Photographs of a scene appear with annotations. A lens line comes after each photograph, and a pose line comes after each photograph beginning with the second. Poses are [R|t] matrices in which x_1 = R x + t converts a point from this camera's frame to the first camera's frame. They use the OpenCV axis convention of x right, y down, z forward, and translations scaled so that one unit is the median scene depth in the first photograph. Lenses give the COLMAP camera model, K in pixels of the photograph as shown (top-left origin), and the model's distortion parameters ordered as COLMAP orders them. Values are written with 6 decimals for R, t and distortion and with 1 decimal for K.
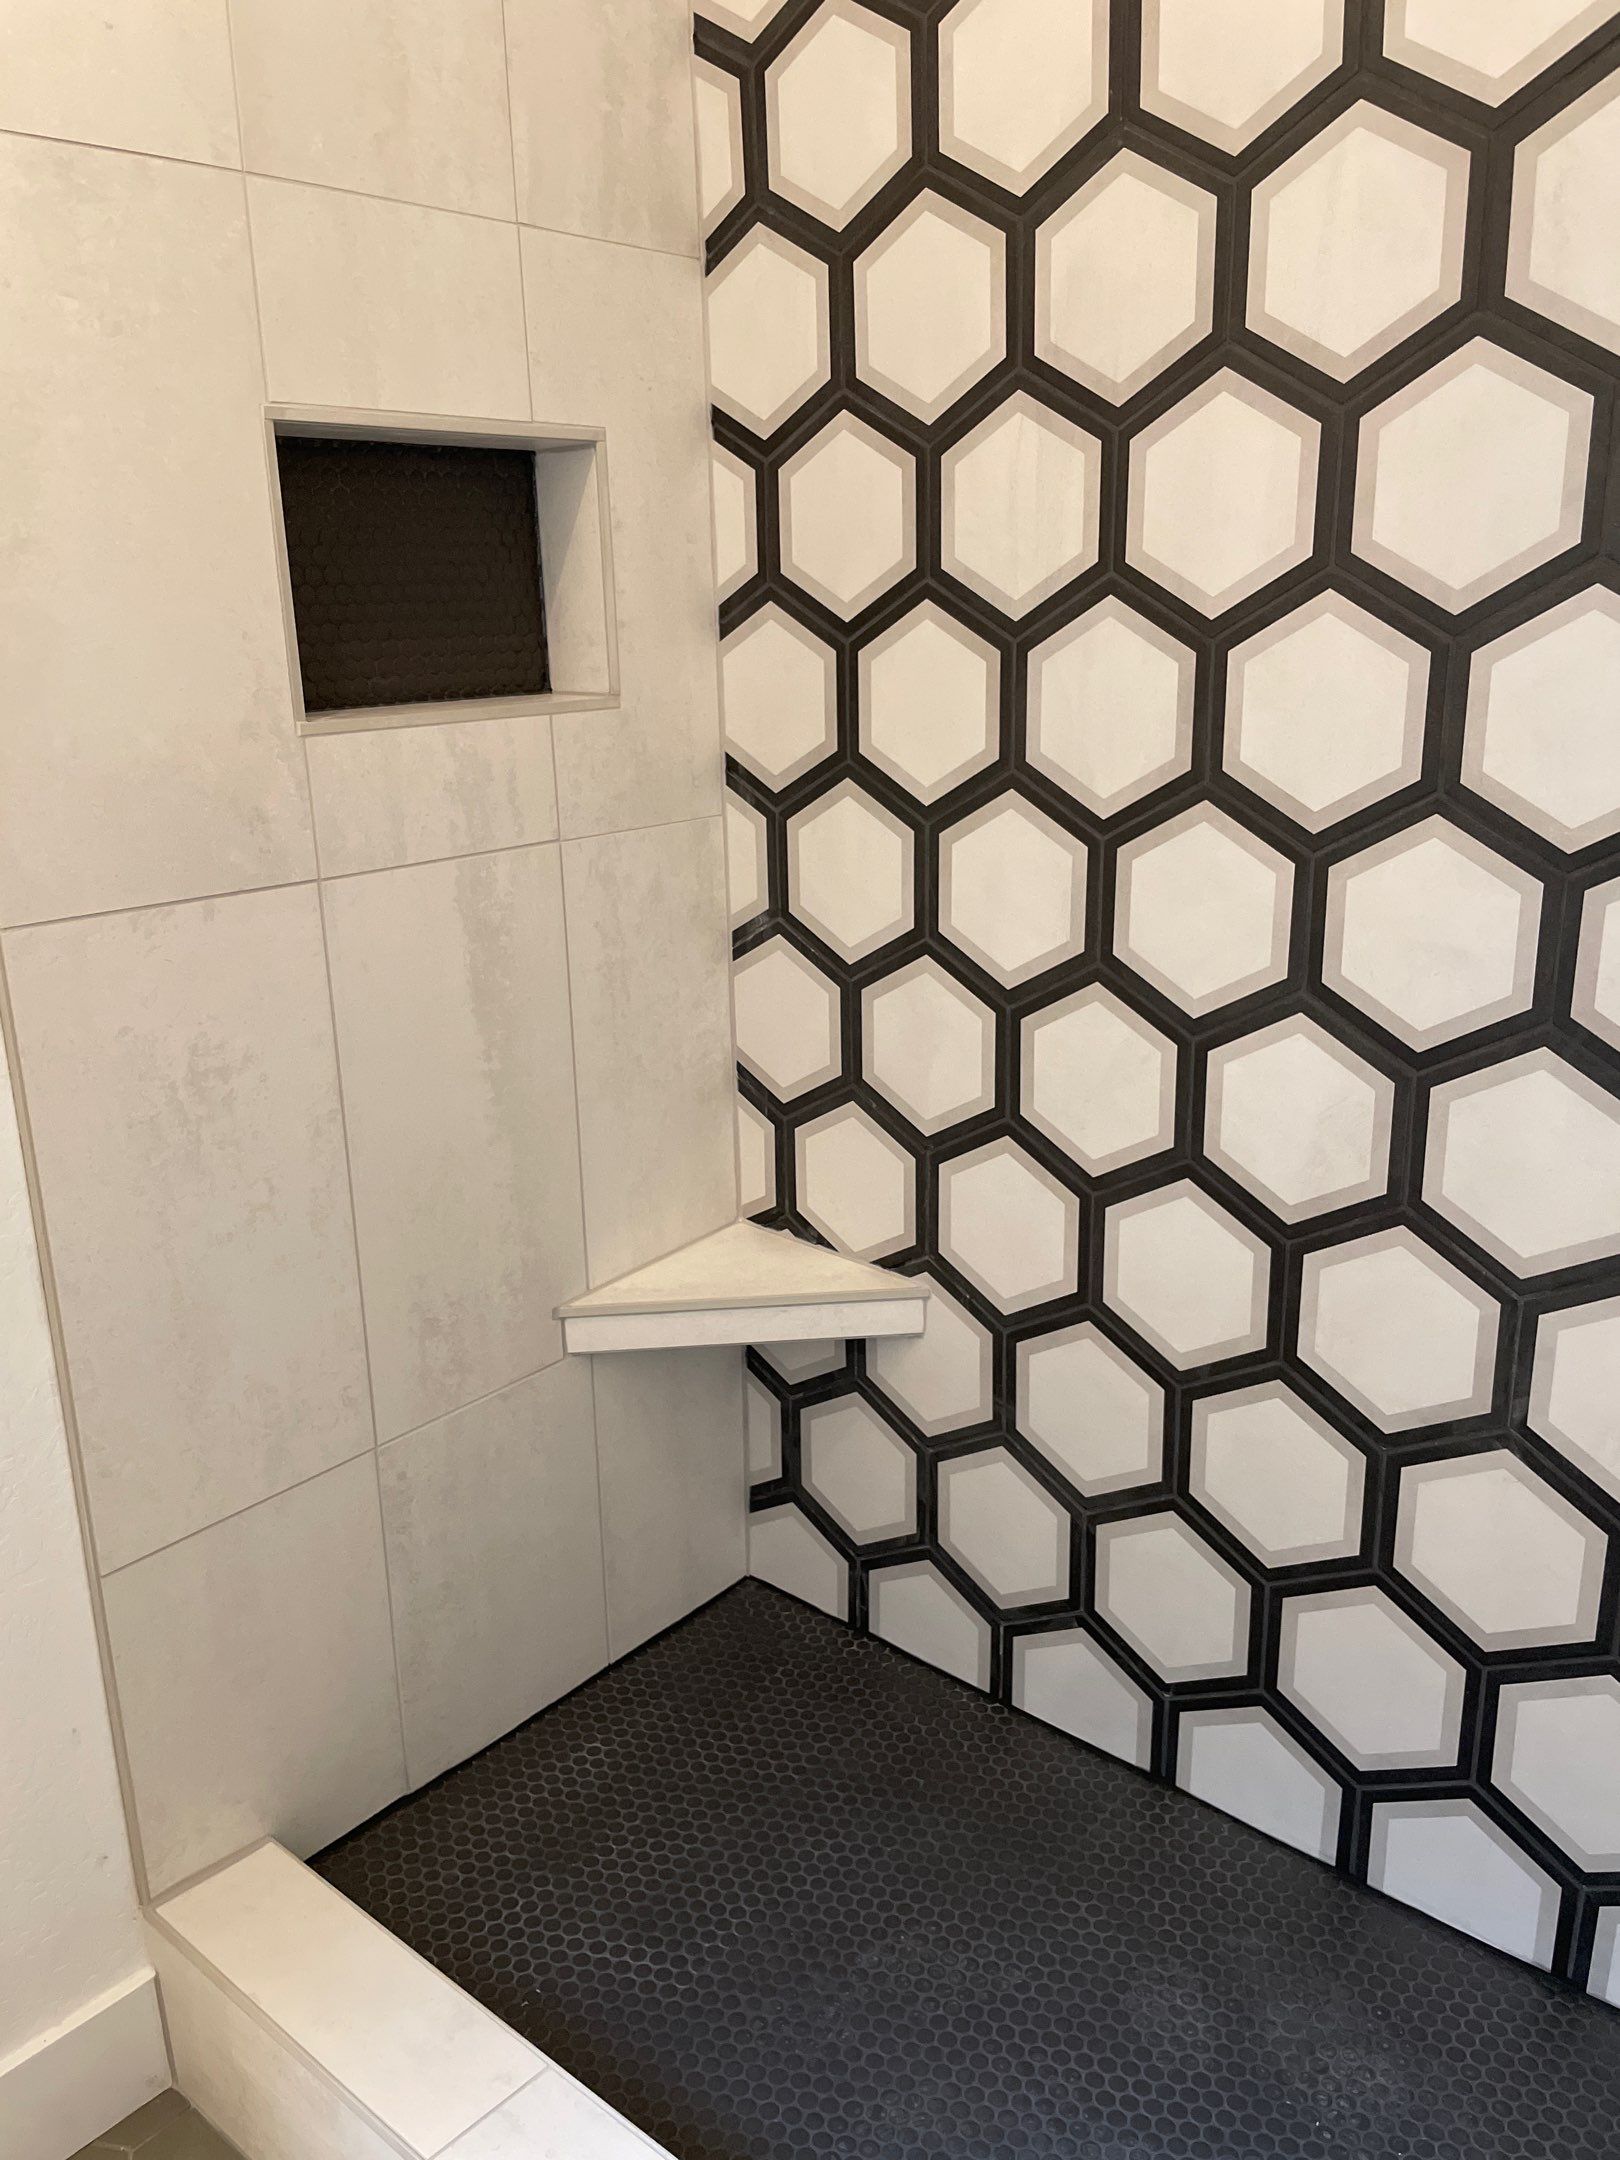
lens RADIAL K [[1635.9, 0, 809.9], [0, 1635.9, 1069.0], [0, 0, 1]] dist [0.084214, -0.119848]
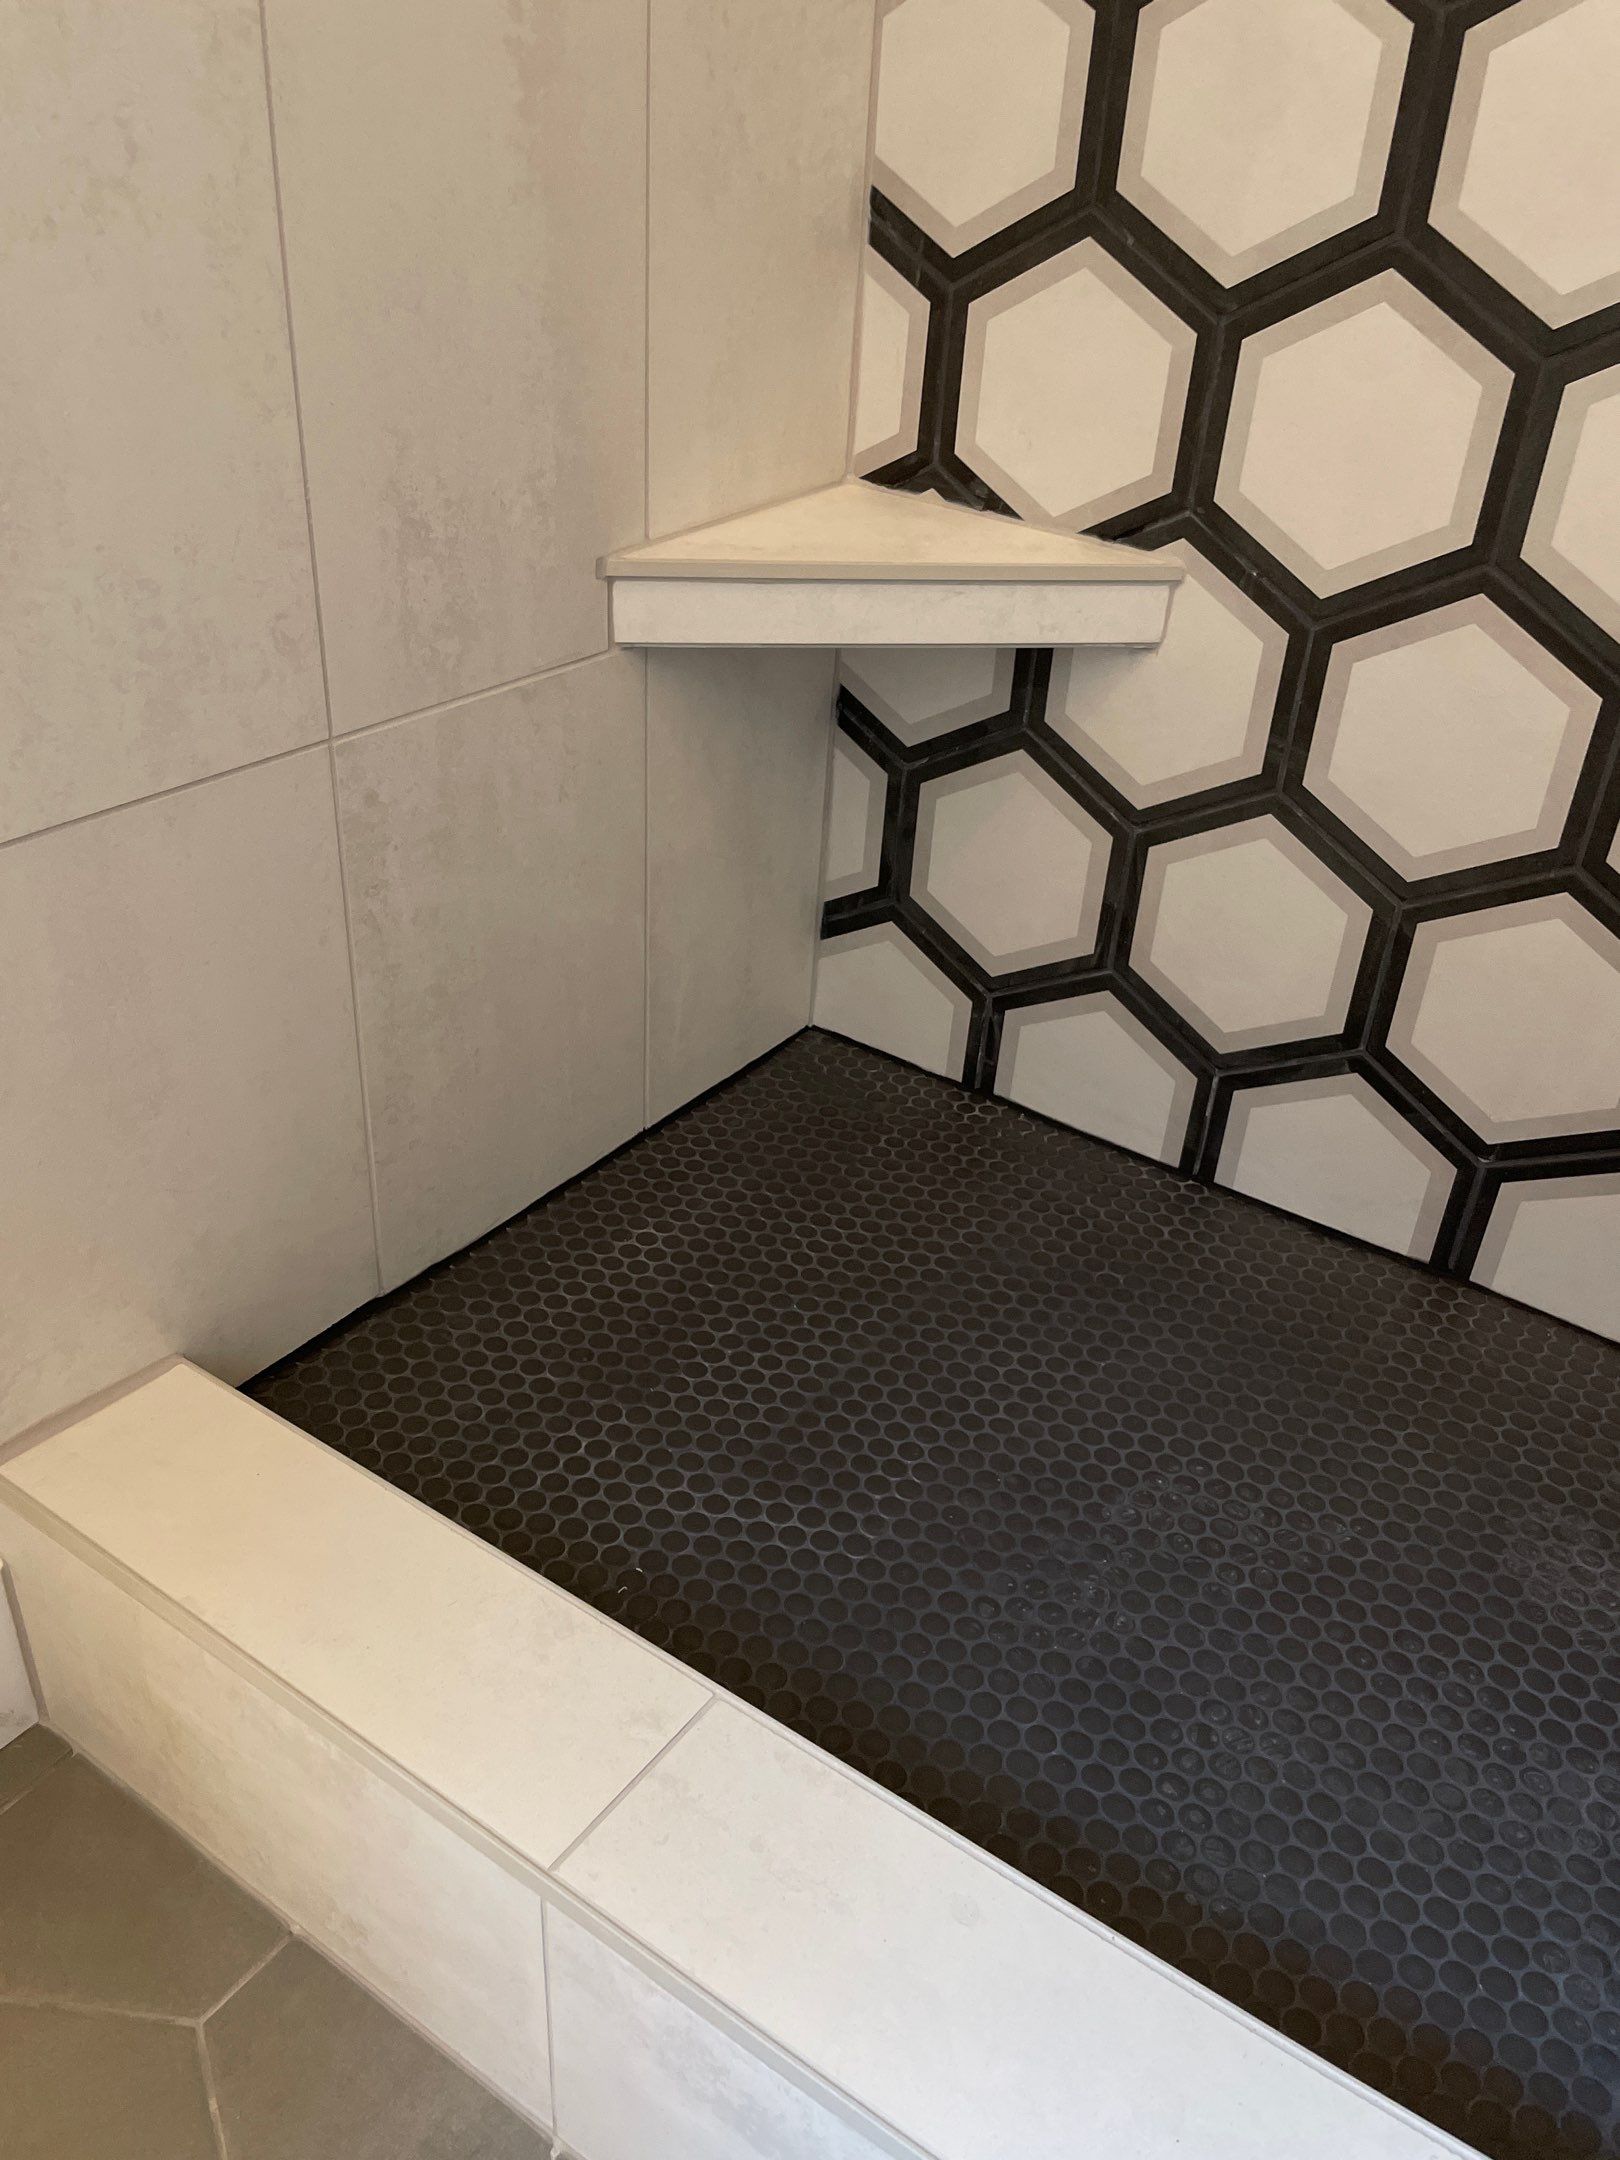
lens RADIAL K [[1635.9, 0, 808.5], [0, 1635.9, 1060.8], [0, 0, 1]] dist [0.084214, -0.119848]
pose [[0.991582, 0.012265, 0.128899, -0.165932], [-0.043878, 0.968429, 0.245397, 0.184606], [-0.121820, -0.248987, 0.960815, 0.385459]]
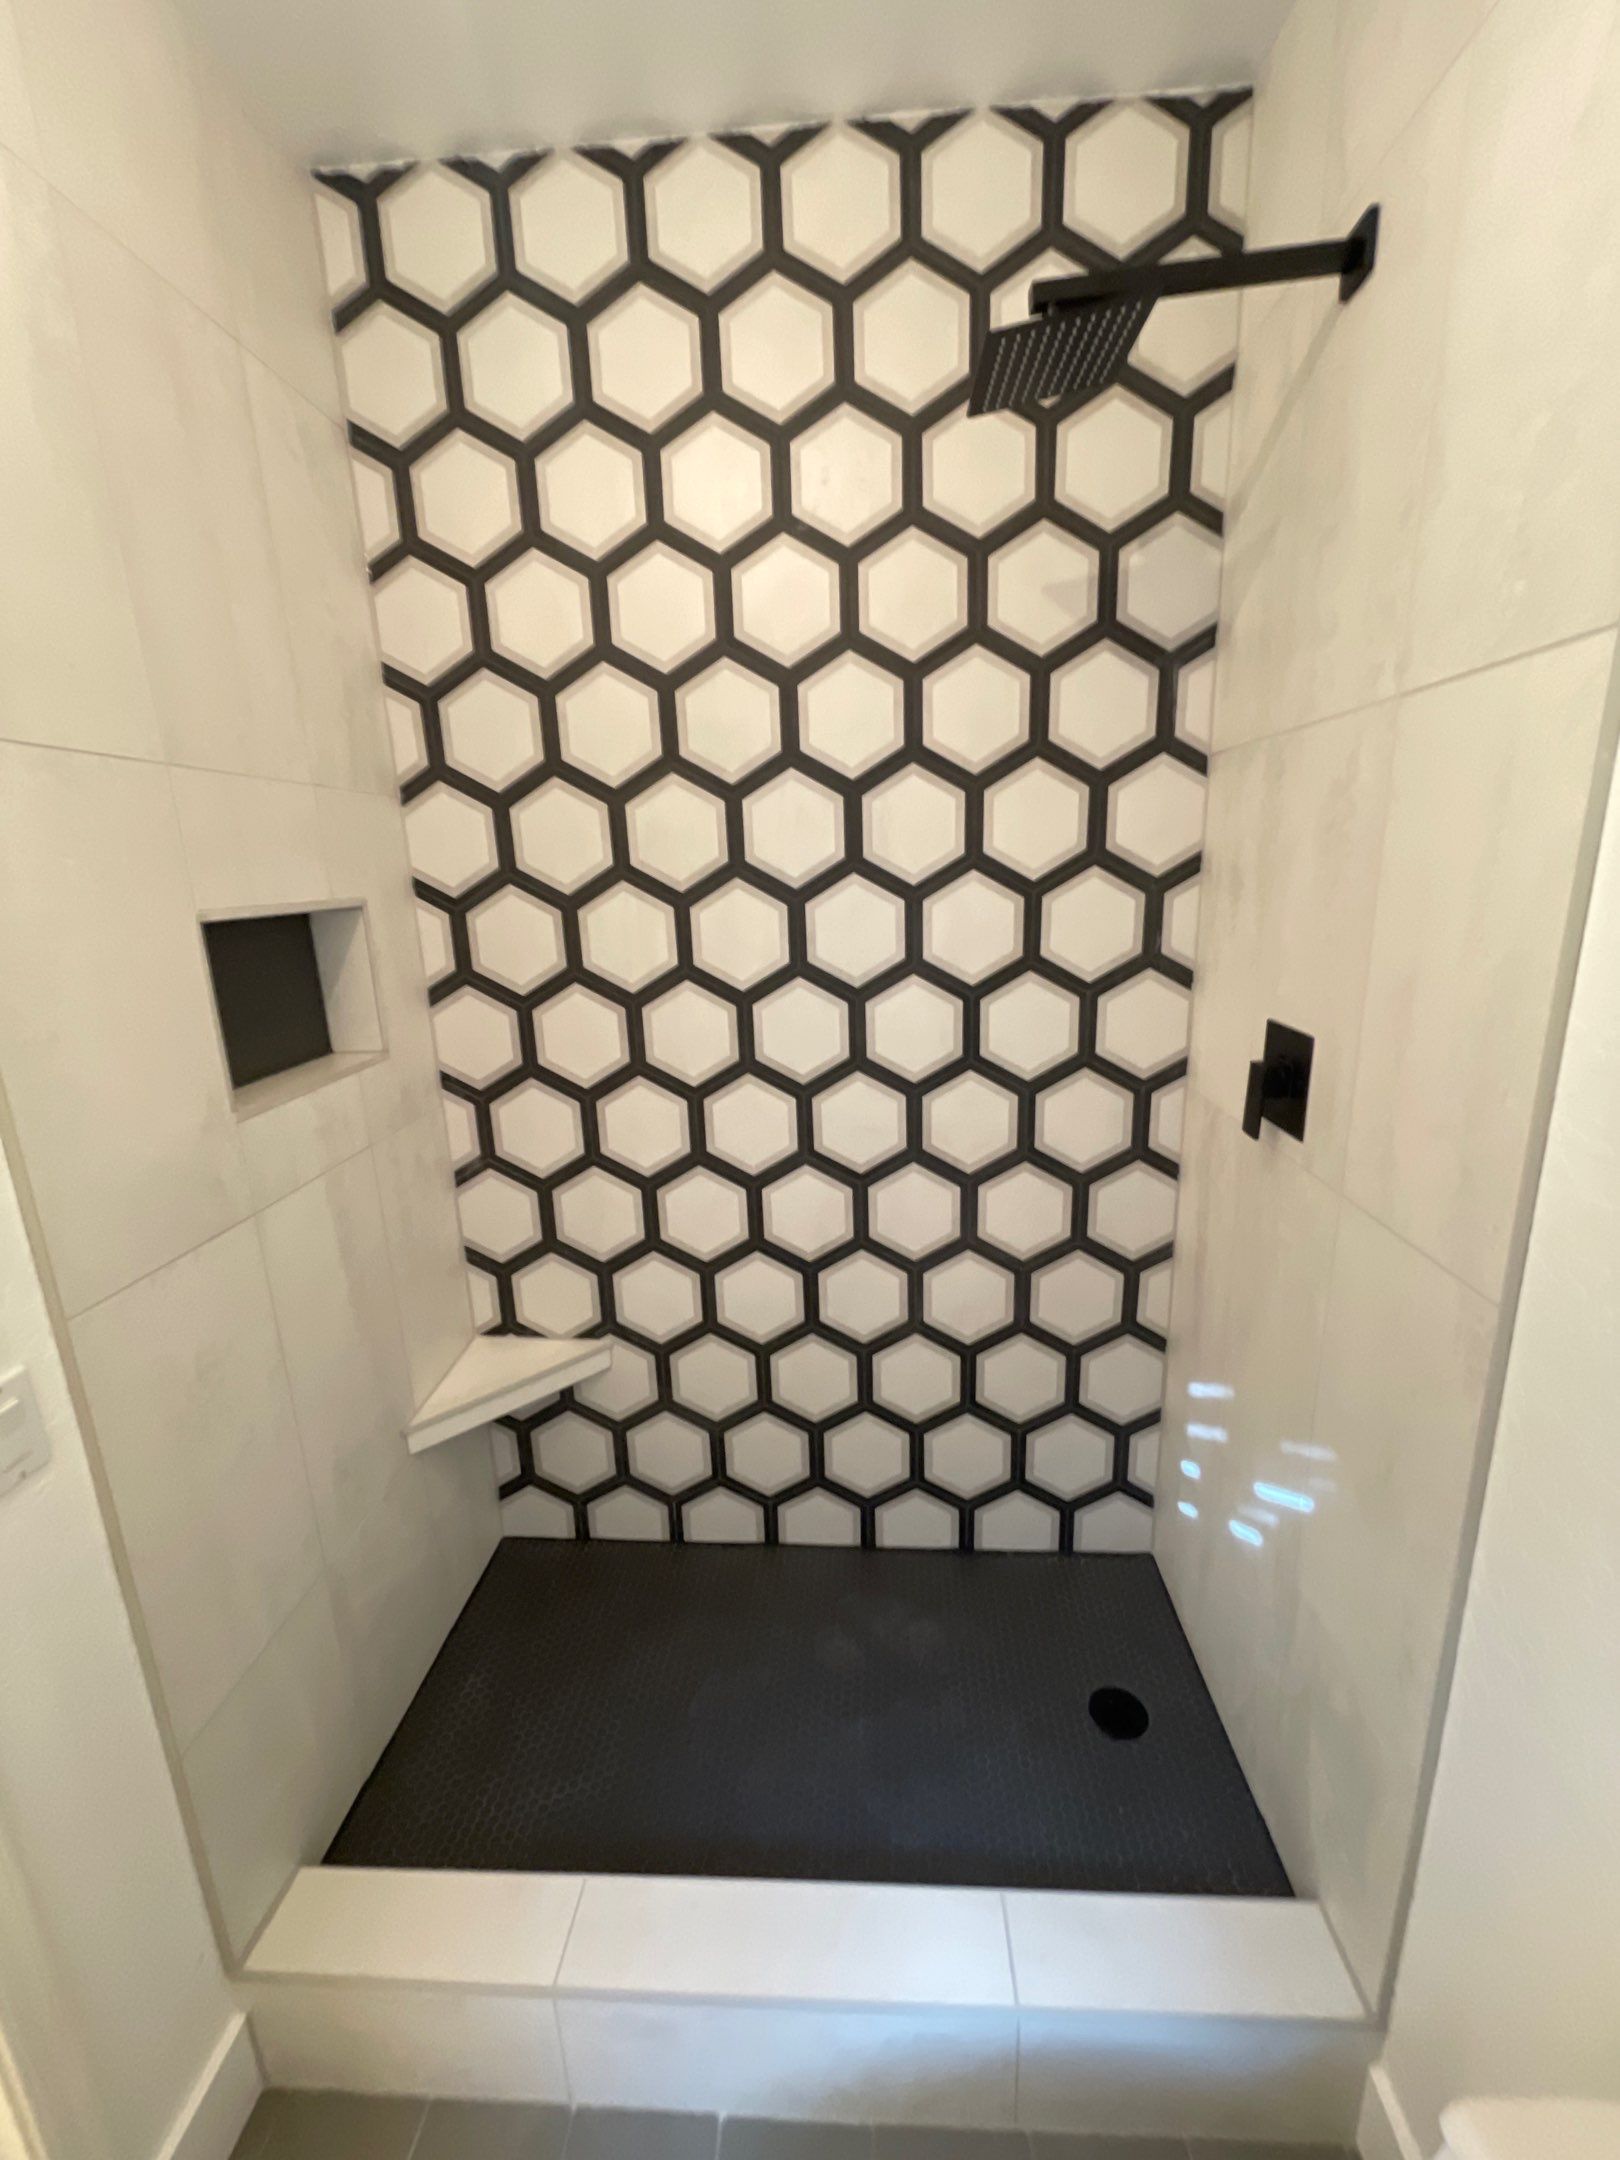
lens RADIAL K [[856.7, 0, 807.9], [0, 856.7, 1082.5], [0, 0, 1]] dist [-0.004678, 0.000141]
pose [[0.799033, -0.149563, 0.582389, -0.291816], [0.182392, 0.983223, 0.002260, -0.124744], [-0.572956, 0.104417, 0.812907, 0.068308]]
